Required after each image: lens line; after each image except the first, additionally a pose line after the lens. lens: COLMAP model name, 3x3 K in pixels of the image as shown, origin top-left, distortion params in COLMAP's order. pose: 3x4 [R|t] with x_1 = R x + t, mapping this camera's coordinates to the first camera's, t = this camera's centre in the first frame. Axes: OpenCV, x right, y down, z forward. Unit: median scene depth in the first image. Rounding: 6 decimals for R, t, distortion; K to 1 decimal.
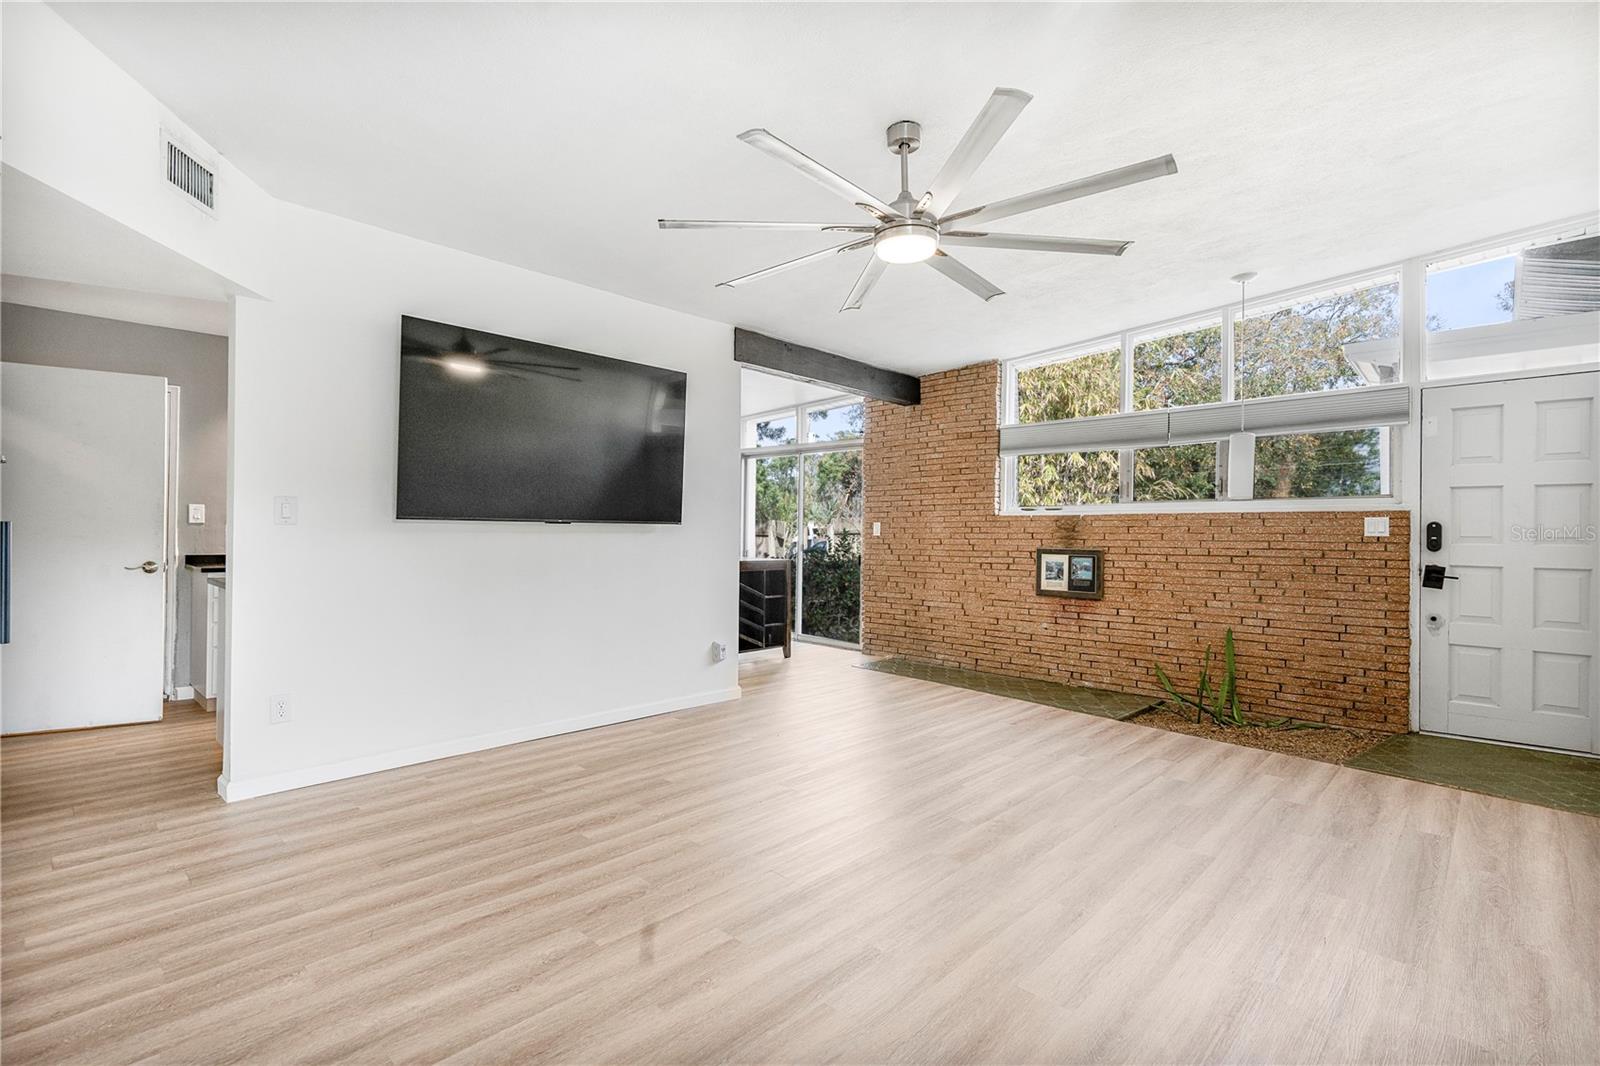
lens RADIAL K [[726.5, 0, 789.0], [0, 726.5, 524.7], [0, 0, 1]] dist [-0.000364, -0.000351]
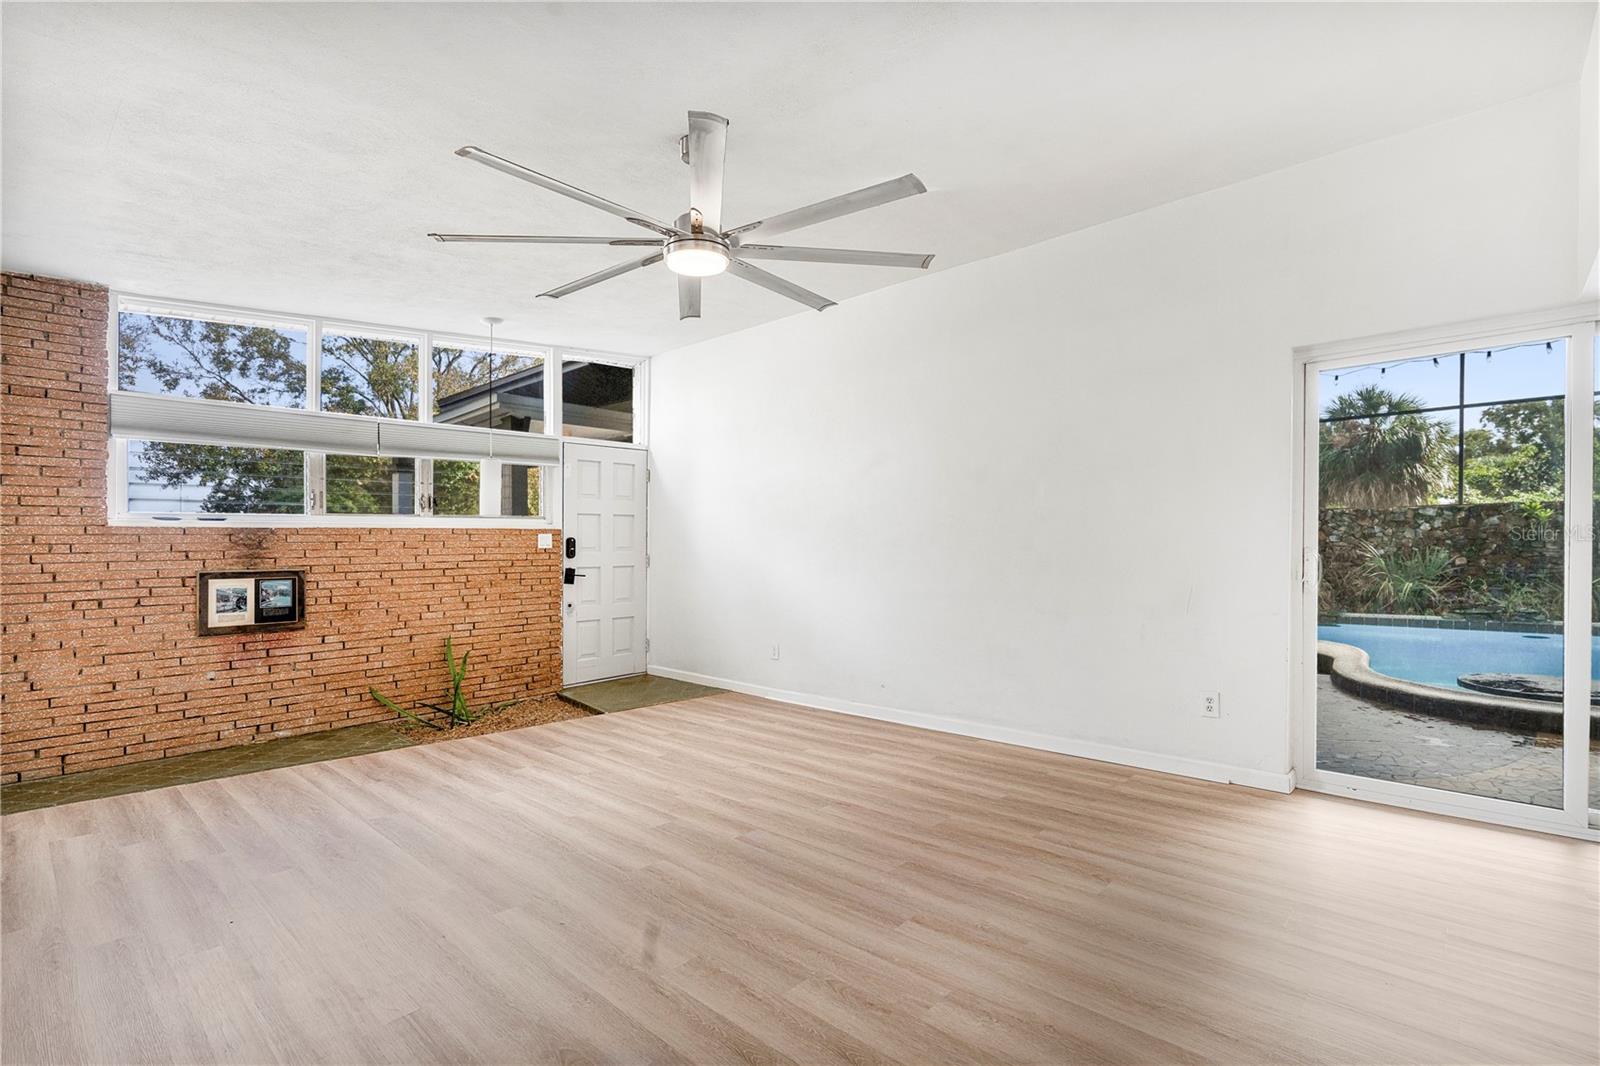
lens RADIAL K [[726.5, 0, 800.6], [0, 726.5, 555.0], [0, 0, 1]] dist [-0.000364, -0.000351]
pose [[0.000196, -0.020525, 0.999789, -0.417076], [0.002251, 0.999787, 0.020524, 0.001735], [-0.999997, 0.002247, 0.000243, 0.425149]]
